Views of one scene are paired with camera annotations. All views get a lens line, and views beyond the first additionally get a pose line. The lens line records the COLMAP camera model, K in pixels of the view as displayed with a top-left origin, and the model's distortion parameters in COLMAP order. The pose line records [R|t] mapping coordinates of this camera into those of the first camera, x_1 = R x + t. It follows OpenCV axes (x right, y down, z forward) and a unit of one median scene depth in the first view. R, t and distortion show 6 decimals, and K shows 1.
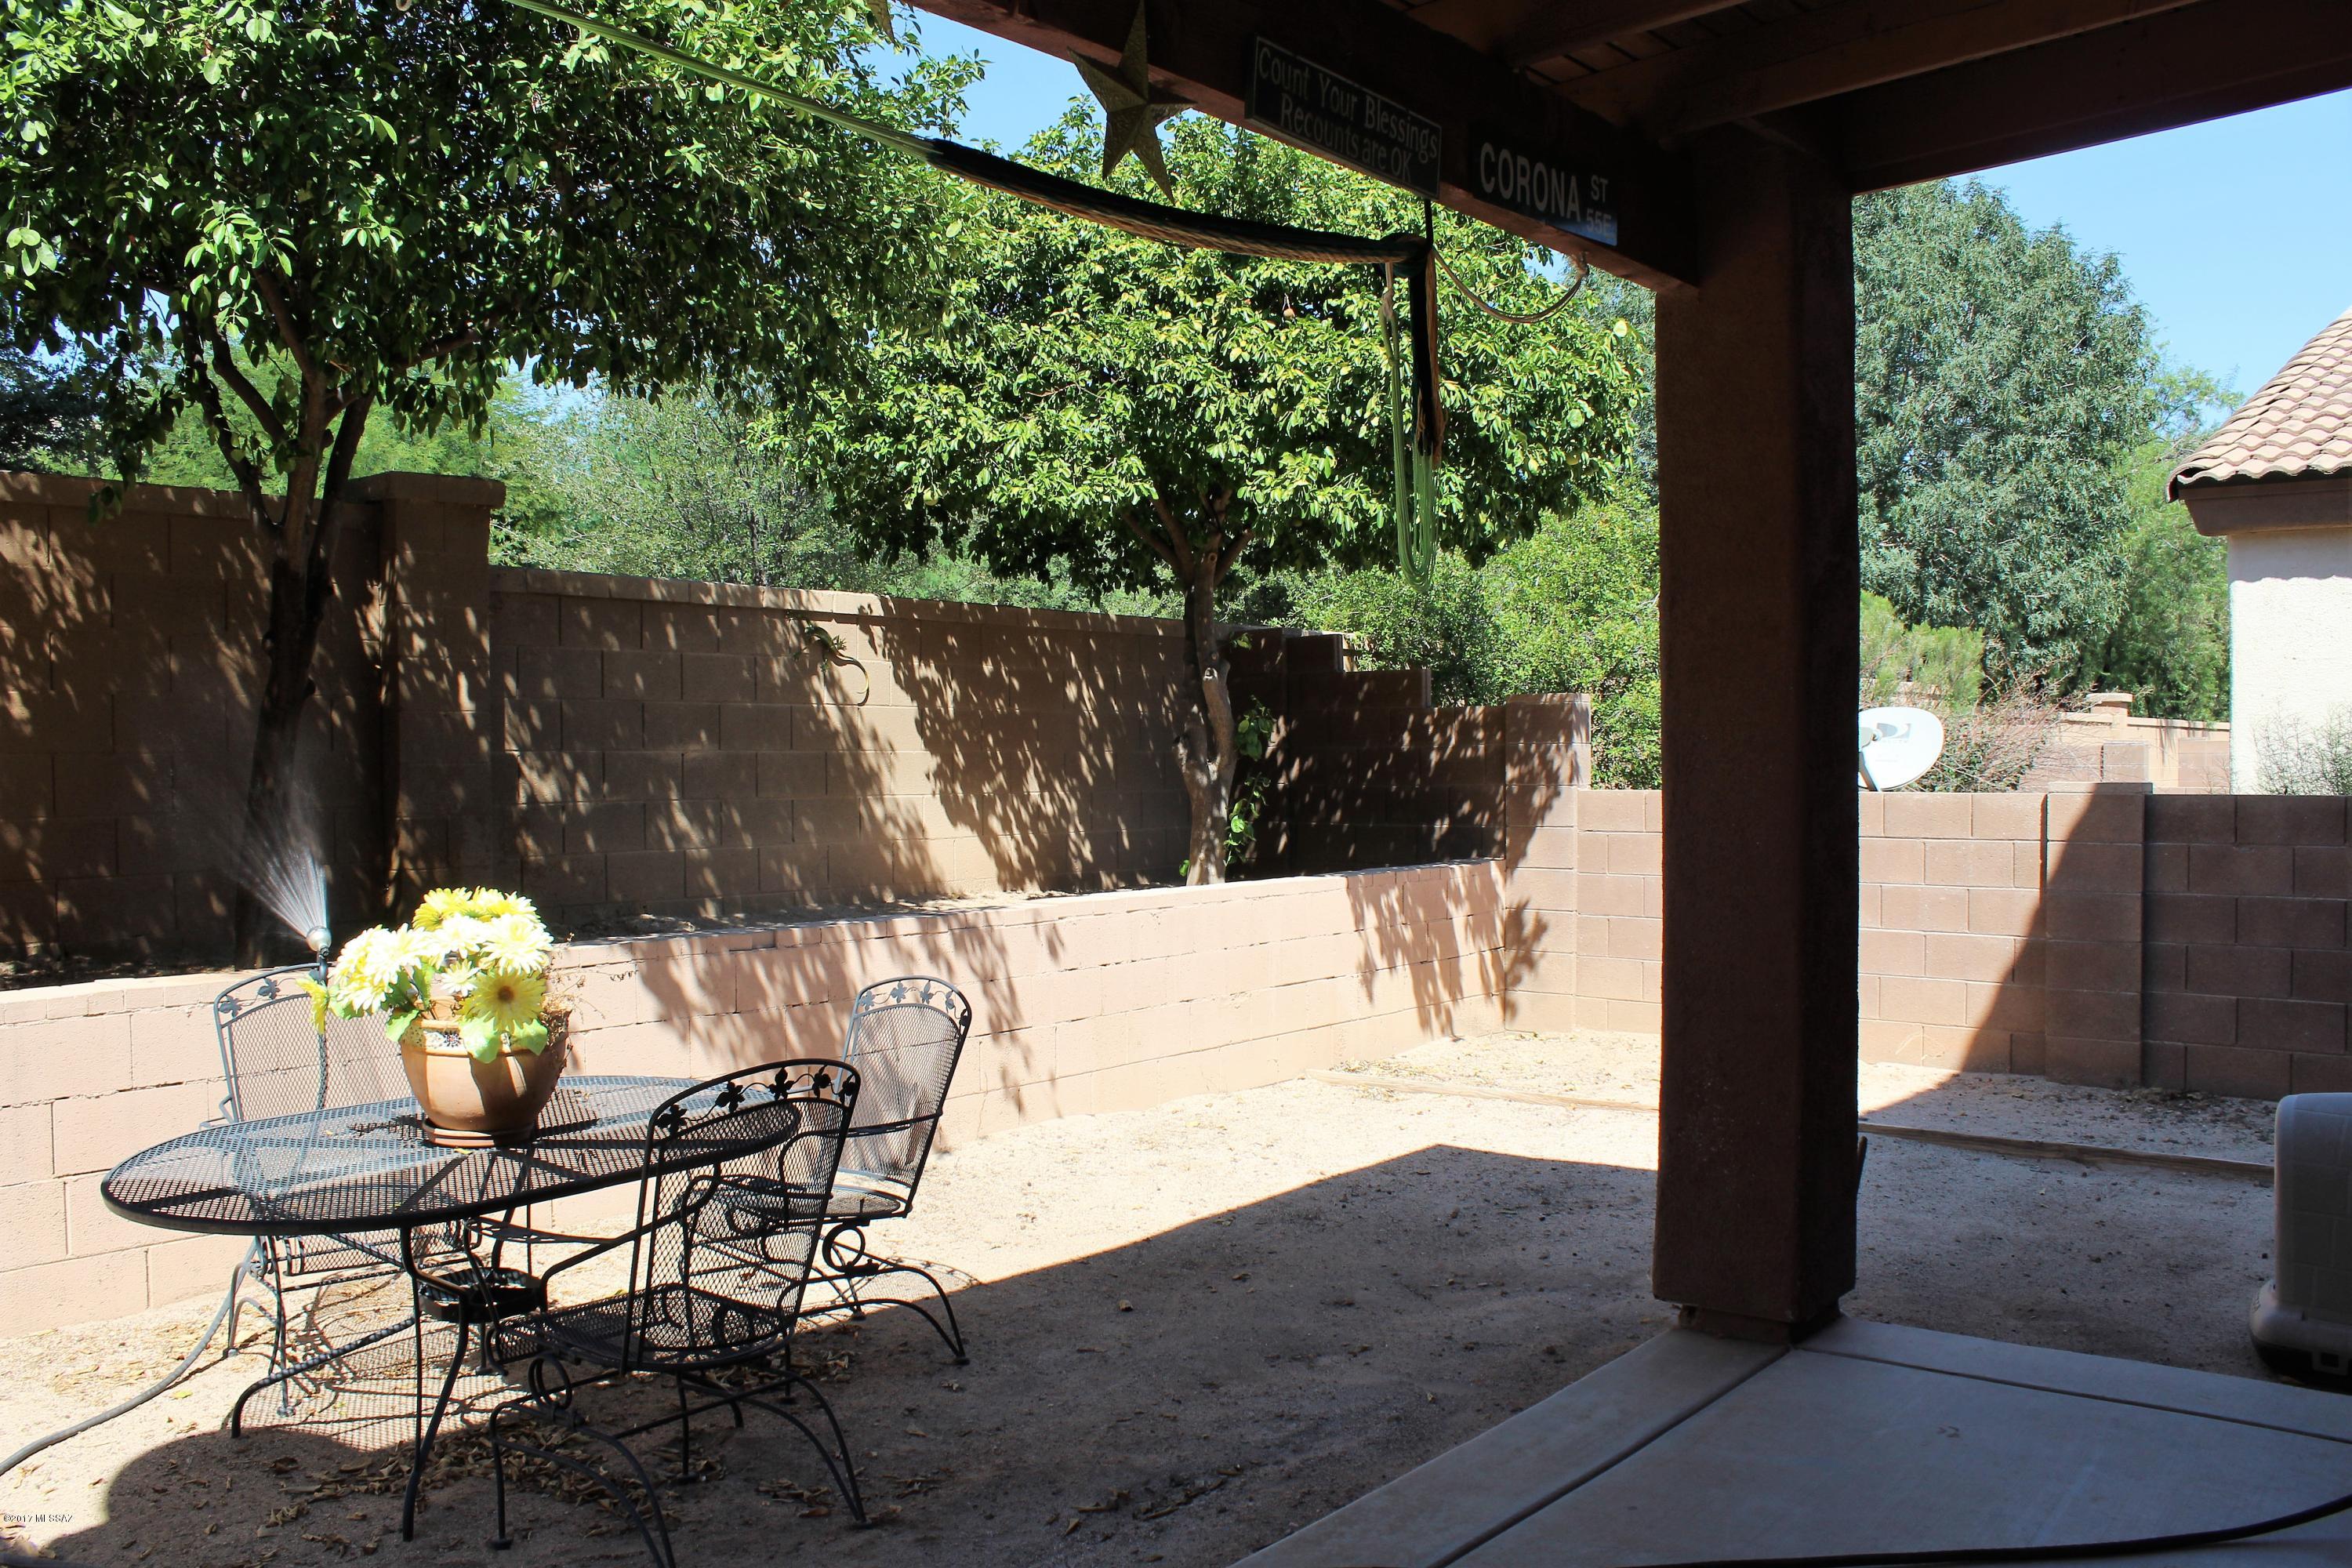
lens RADIAL K [[1994.5, 0, 1170.7], [0, 1994.5, 805.2], [0, 0, 1]] dist [-0.167106, 0.152348]
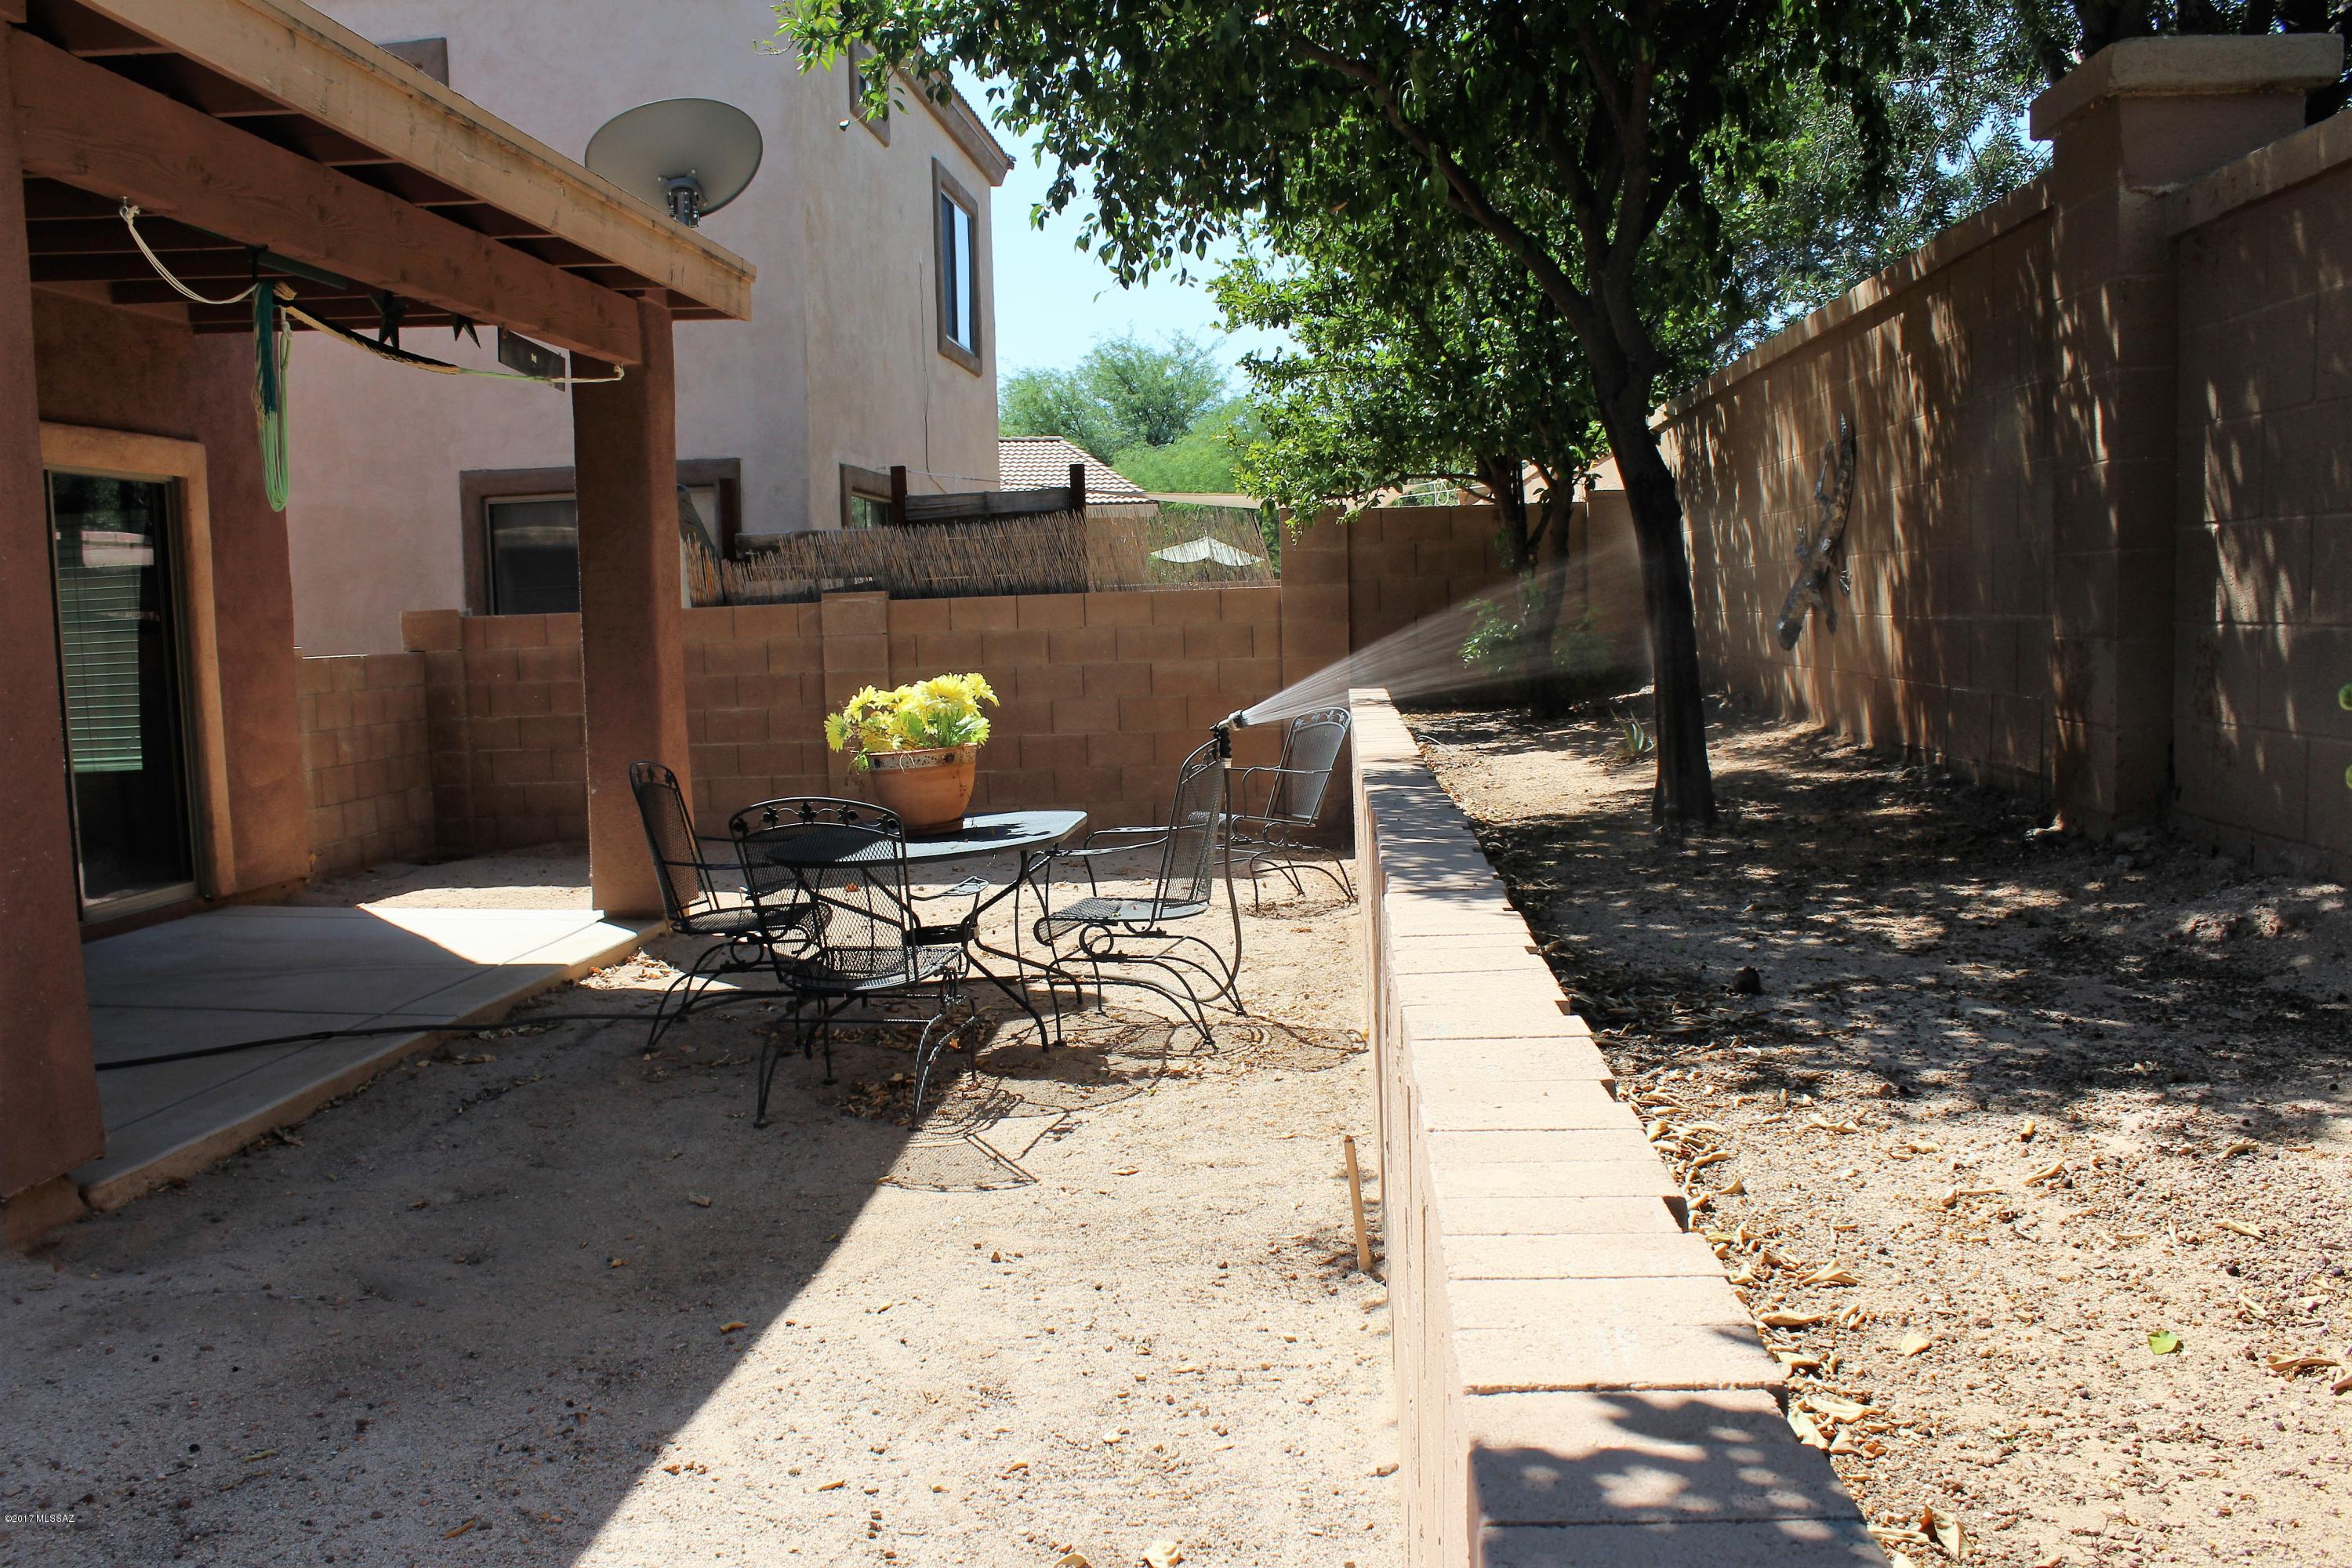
lens RADIAL K [[1994.5, 0, 1170.7], [0, 1994.5, 805.2], [0, 0, 1]] dist [-0.167106, 0.152348]
pose [[-0.823515, 0.091987, -0.559787, 0.268782], [0.023654, 0.991476, 0.128127, -0.035481], [0.566801, 0.092273, -0.818671, 1.717776]]
